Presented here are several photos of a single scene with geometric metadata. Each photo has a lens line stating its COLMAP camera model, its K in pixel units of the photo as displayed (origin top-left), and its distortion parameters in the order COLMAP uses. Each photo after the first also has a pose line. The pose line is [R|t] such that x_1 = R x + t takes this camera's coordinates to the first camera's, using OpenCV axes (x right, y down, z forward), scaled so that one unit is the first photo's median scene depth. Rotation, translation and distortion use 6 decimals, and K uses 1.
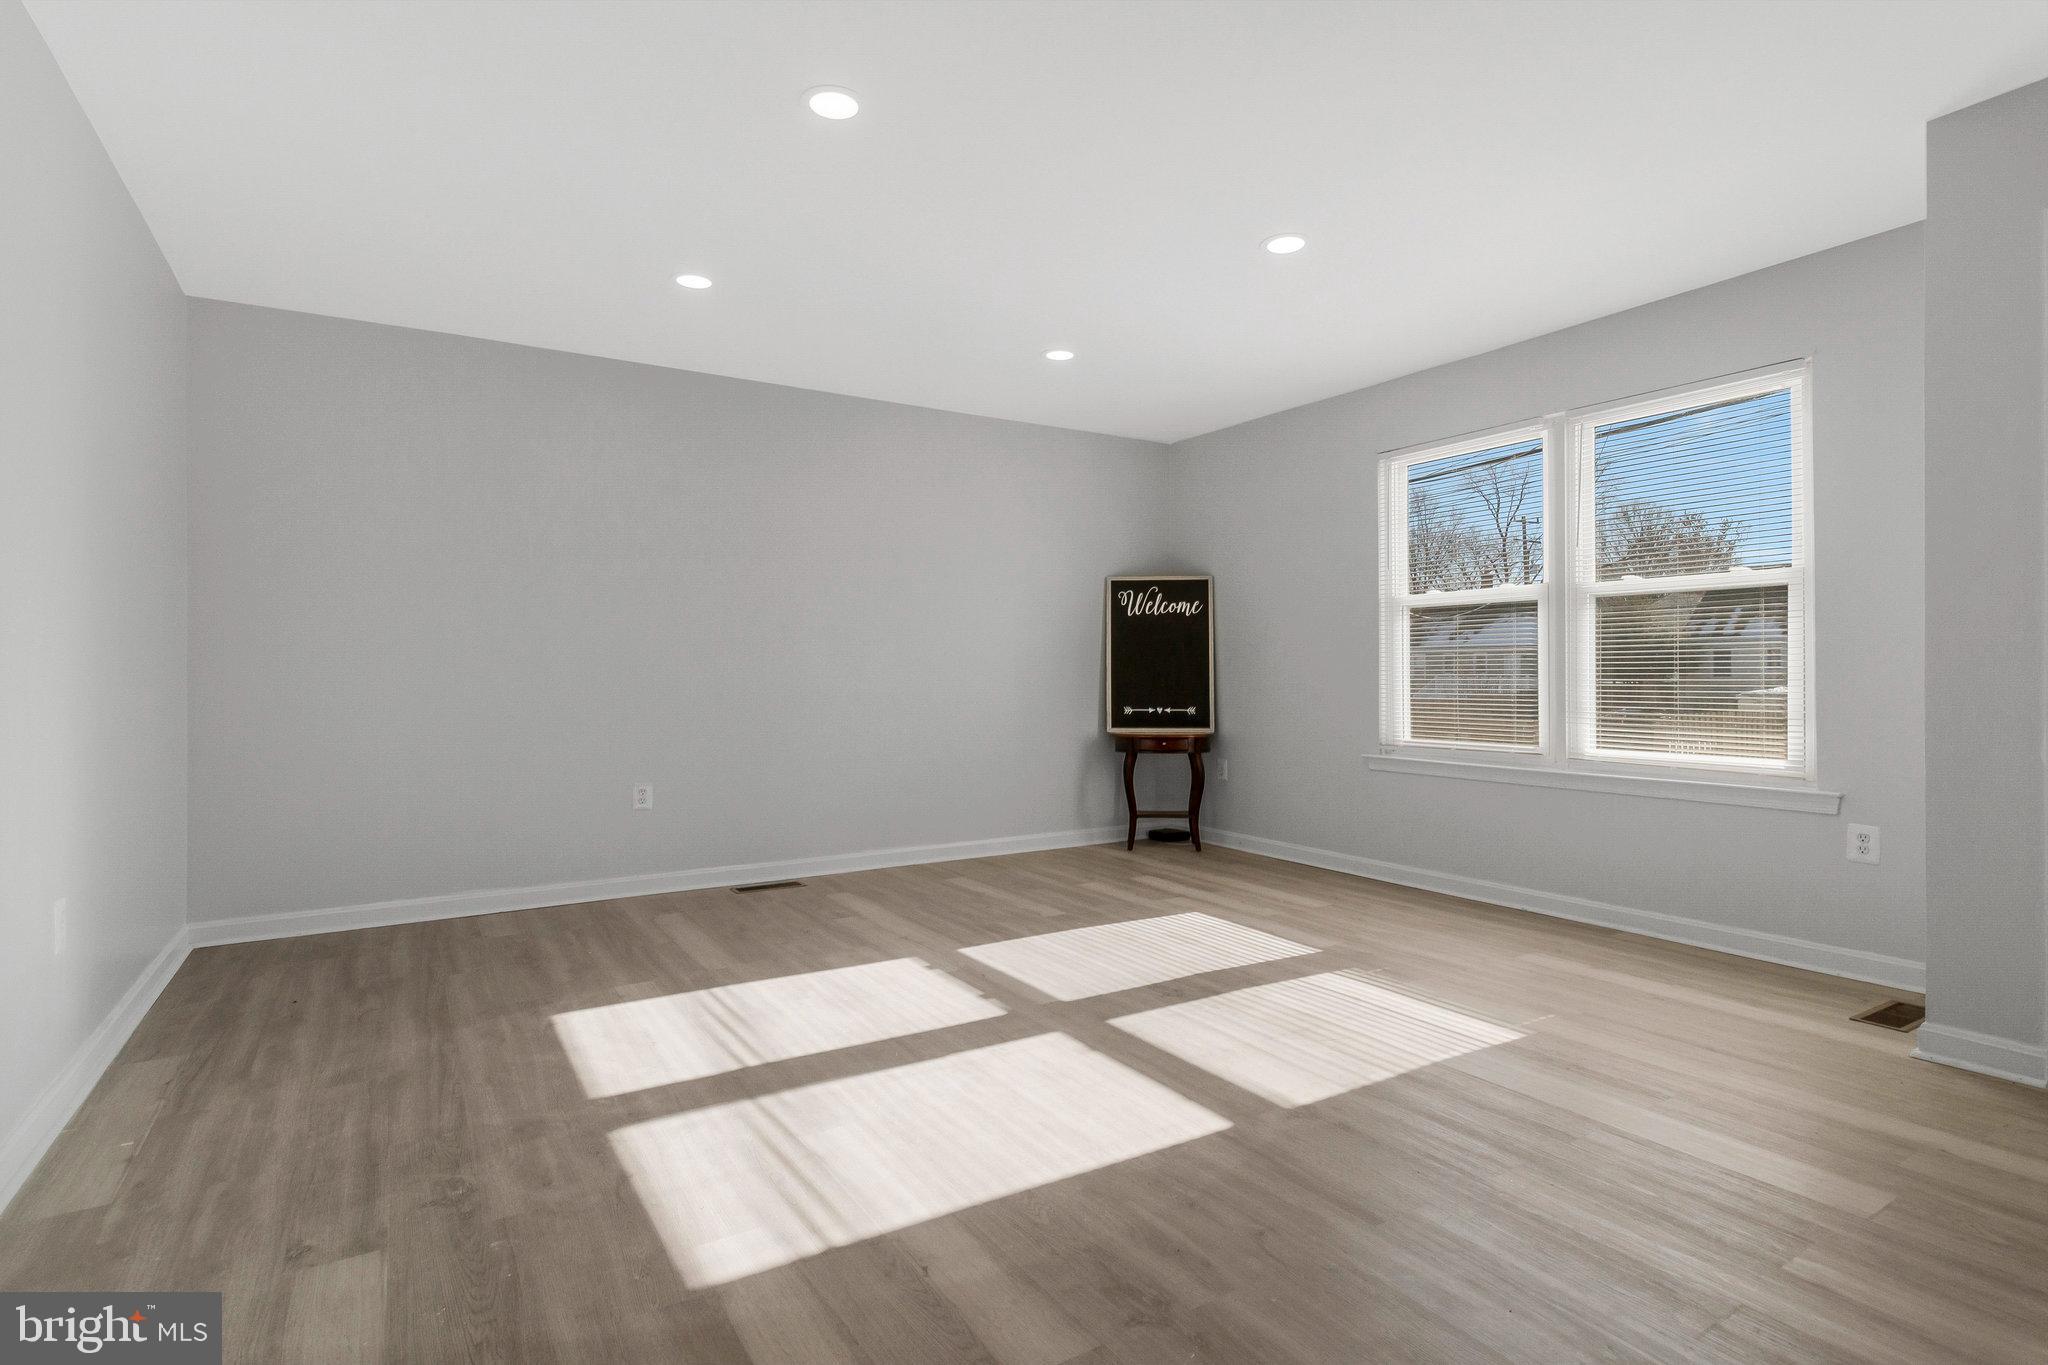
lens RADIAL K [[998.8, 0, 1024.0], [0, 998.8, 682.5], [0, 0, 1]] dist [-0.009206, -0.000955]
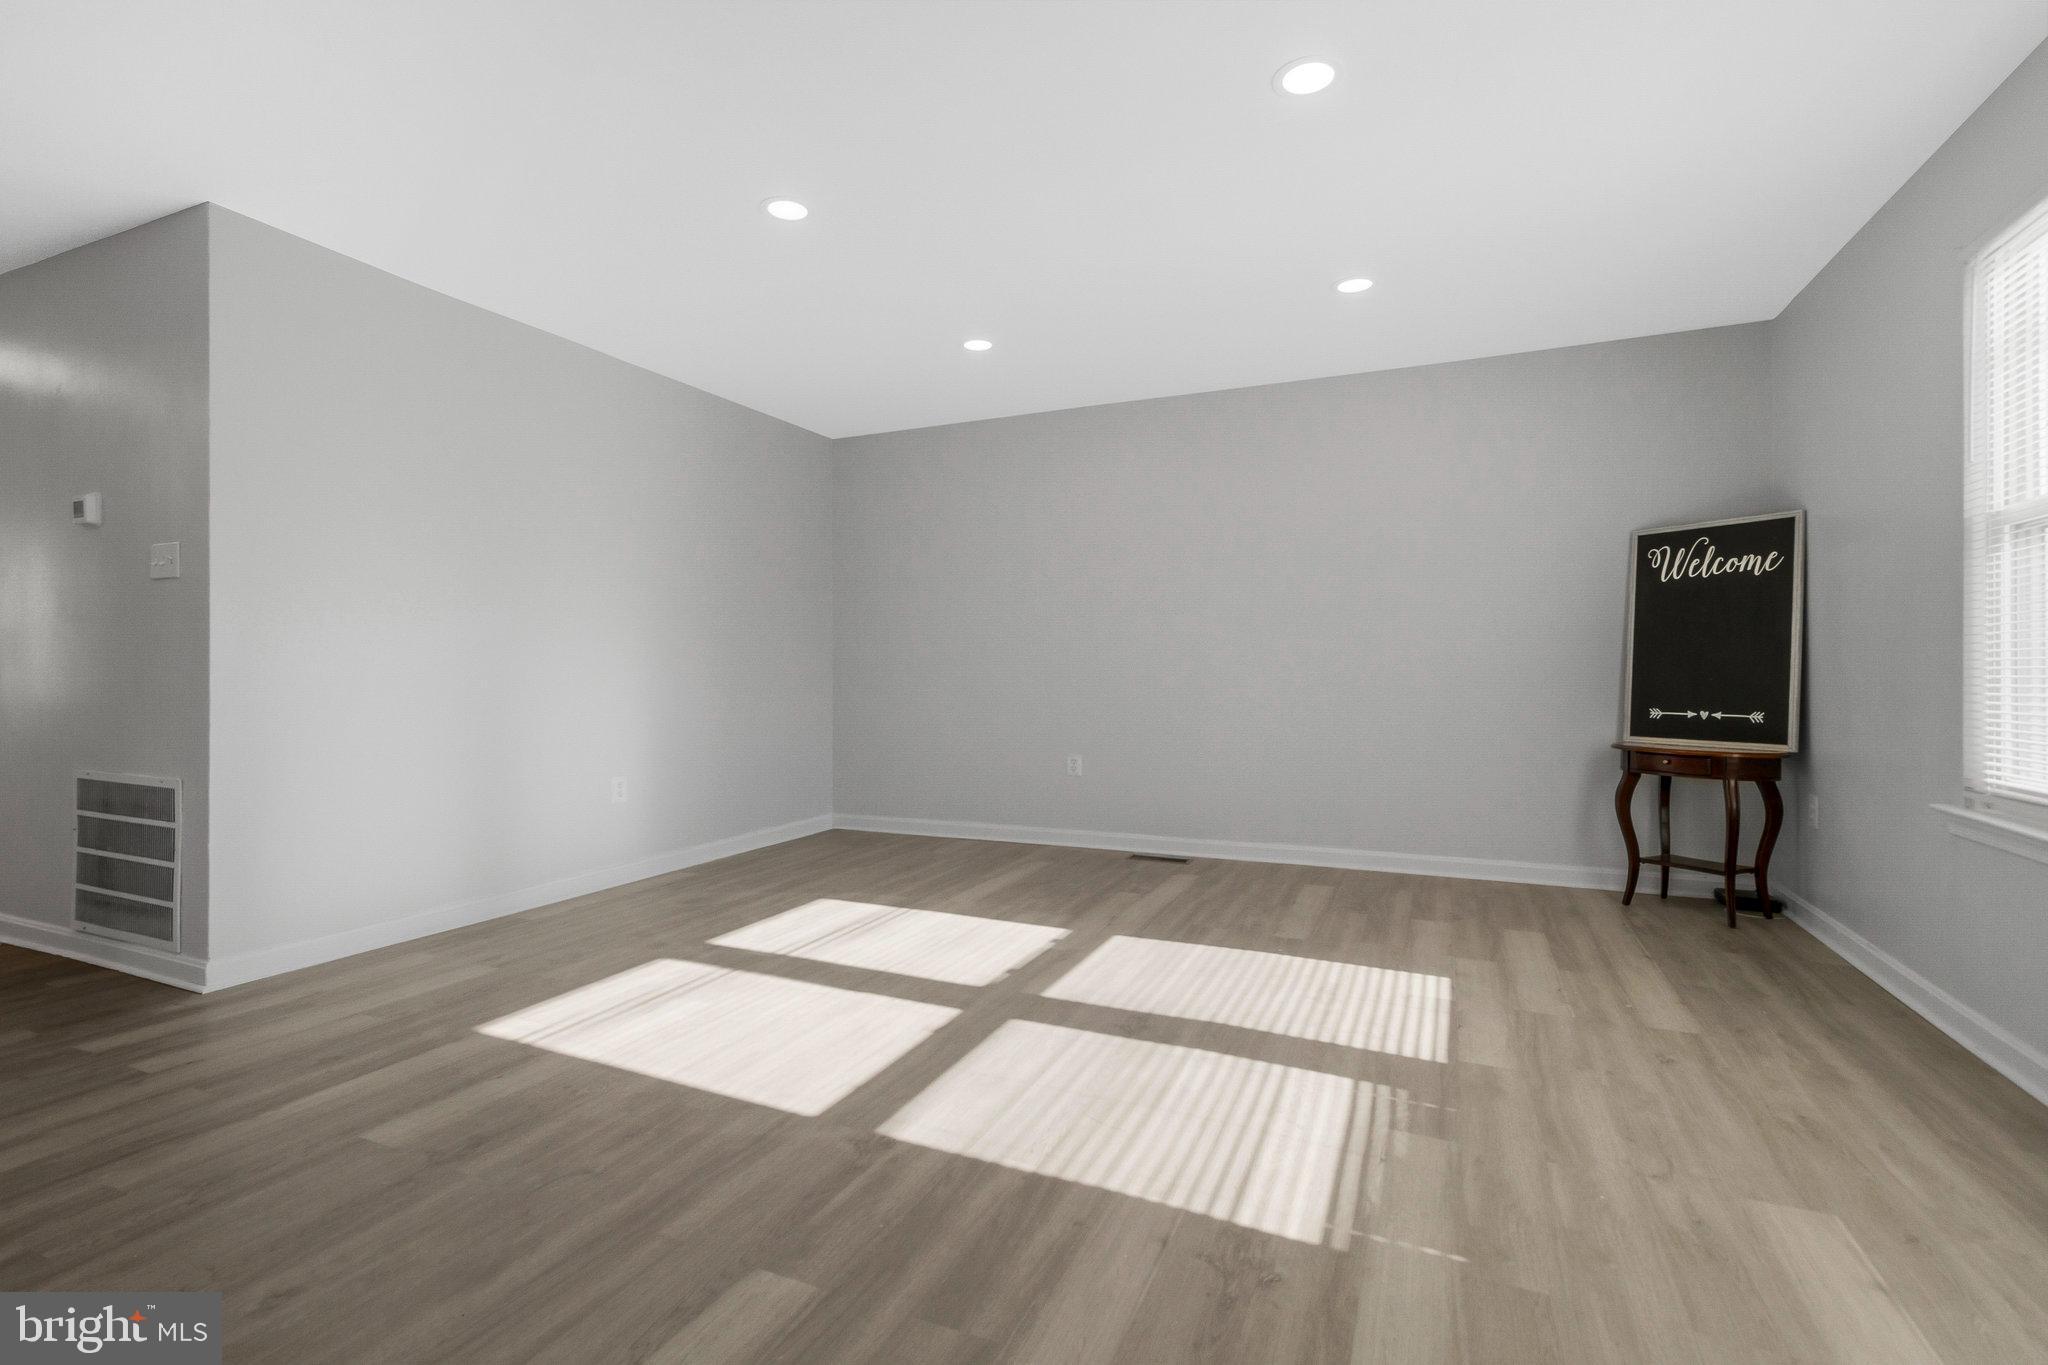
lens RADIAL K [[932.5, 0, 1024.0], [0, 932.5, 682.5], [0, 0, 1]] dist [0.004482, 0.000356]
pose [[0.562597, 0.013754, -0.826617, 0.664481], [-0.006831, 0.999905, 0.011988, 0.001228], [0.826703, -0.001097, 0.562638, 0.398130]]
